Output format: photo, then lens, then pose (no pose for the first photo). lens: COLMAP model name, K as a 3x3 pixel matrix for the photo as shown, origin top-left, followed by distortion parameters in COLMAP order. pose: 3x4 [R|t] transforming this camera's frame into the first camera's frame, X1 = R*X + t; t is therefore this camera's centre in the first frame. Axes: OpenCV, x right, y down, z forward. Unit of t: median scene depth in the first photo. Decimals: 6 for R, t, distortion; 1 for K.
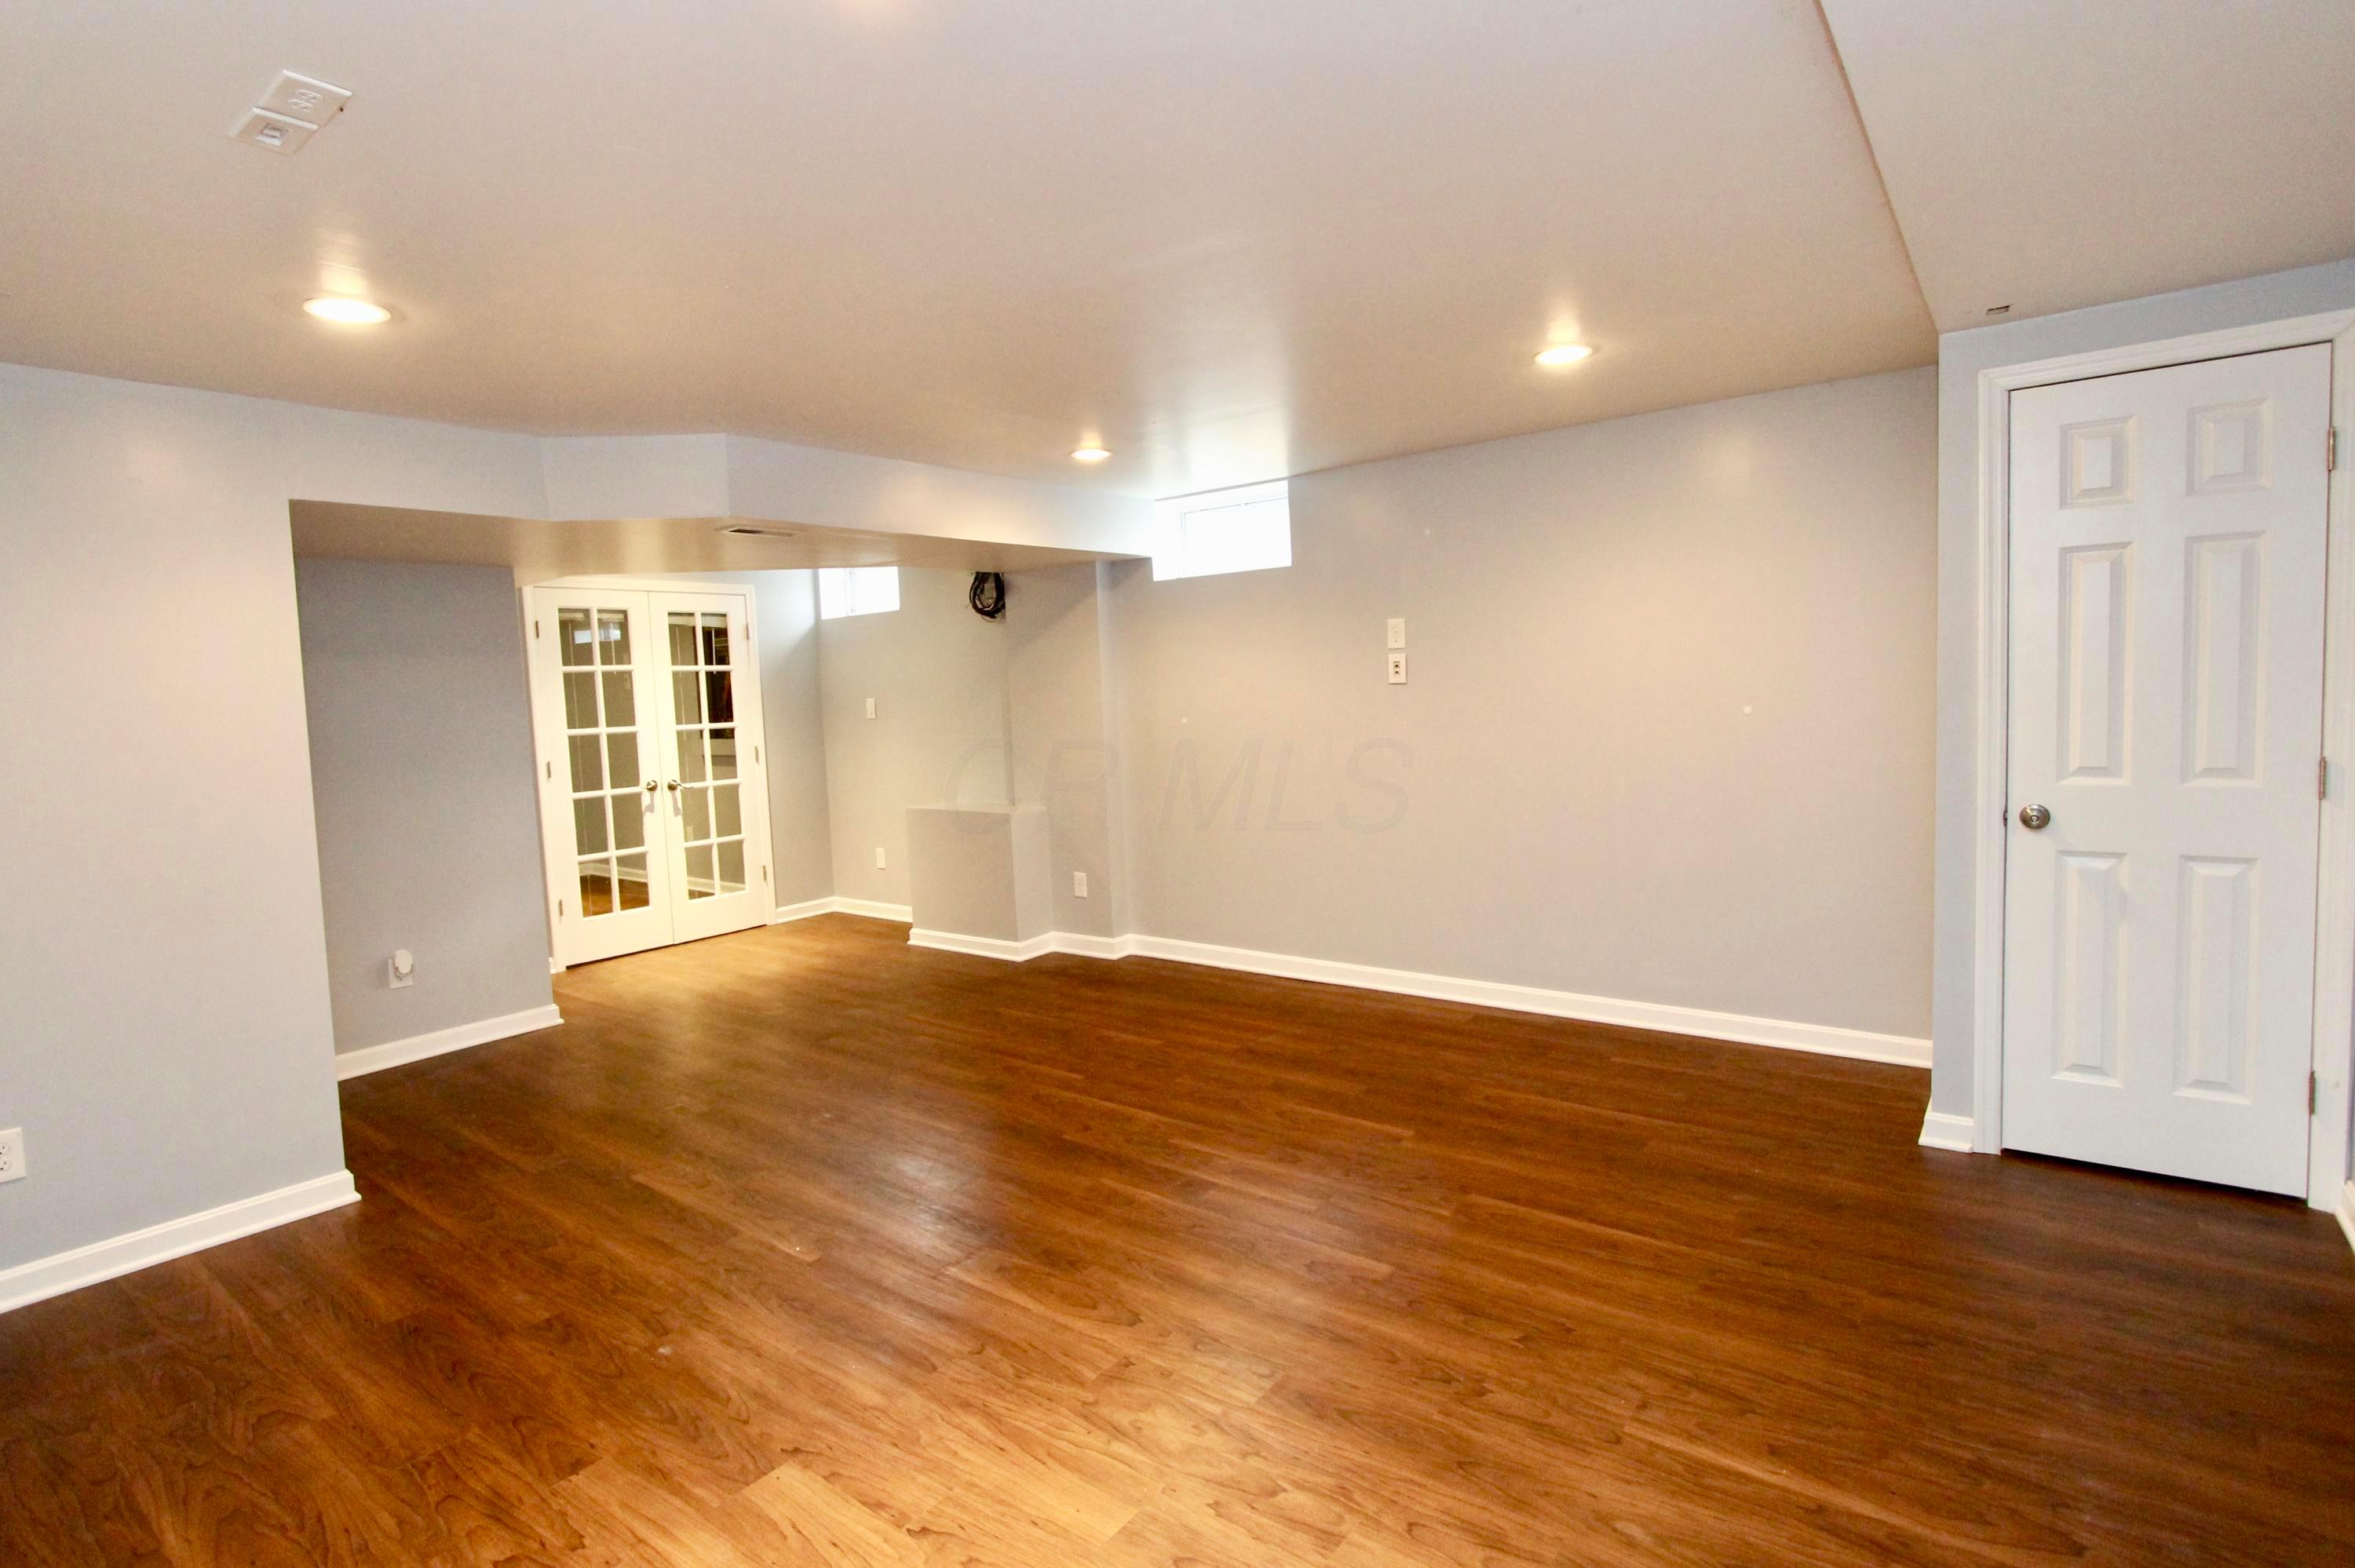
lens RADIAL K [[1094.8, 0, 1160.7], [0, 1094.8, 786.4], [0, 0, 1]] dist [-0.001334, -0.000211]
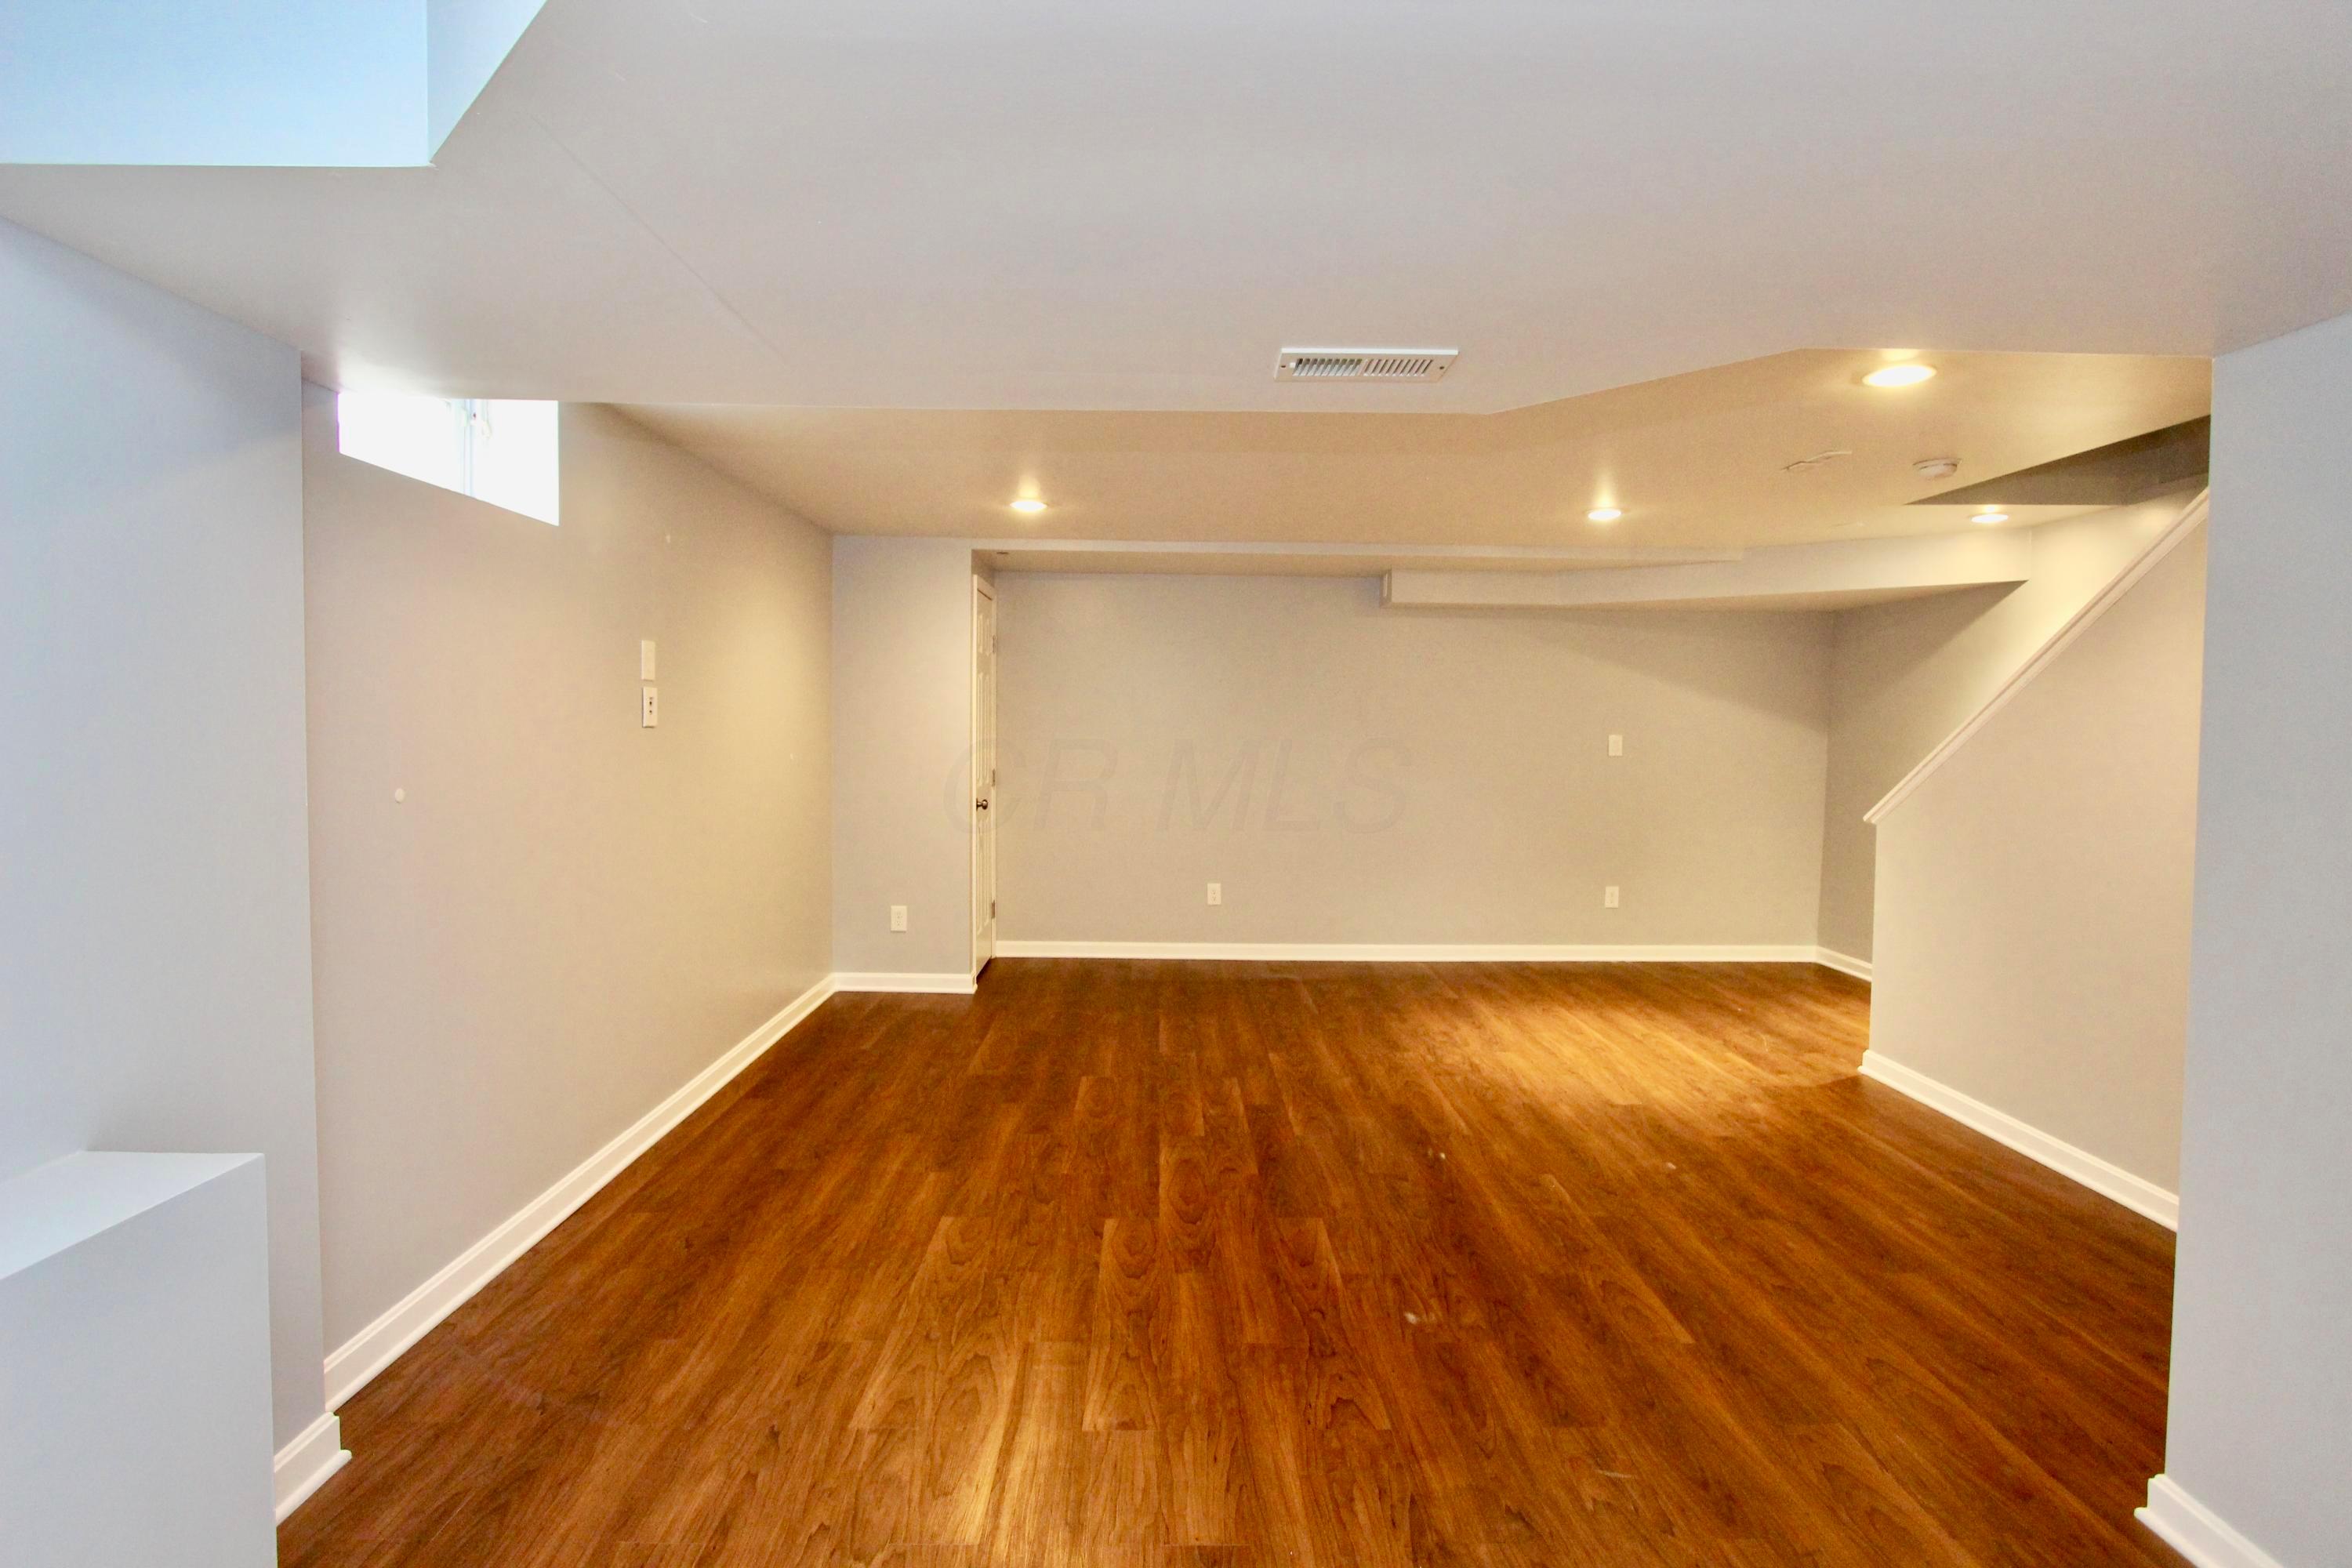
lens RADIAL K [[1093.5, 0, 1159.2], [0, 1093.5, 786.4], [0, 0, 1]] dist [-0.001334, -0.000211]
pose [[-0.615306, -0.009004, 0.788237, -0.817868], [0.086185, 0.993172, 0.078622, -0.113763], [-0.783562, 0.116311, -0.610329, 1.643989]]
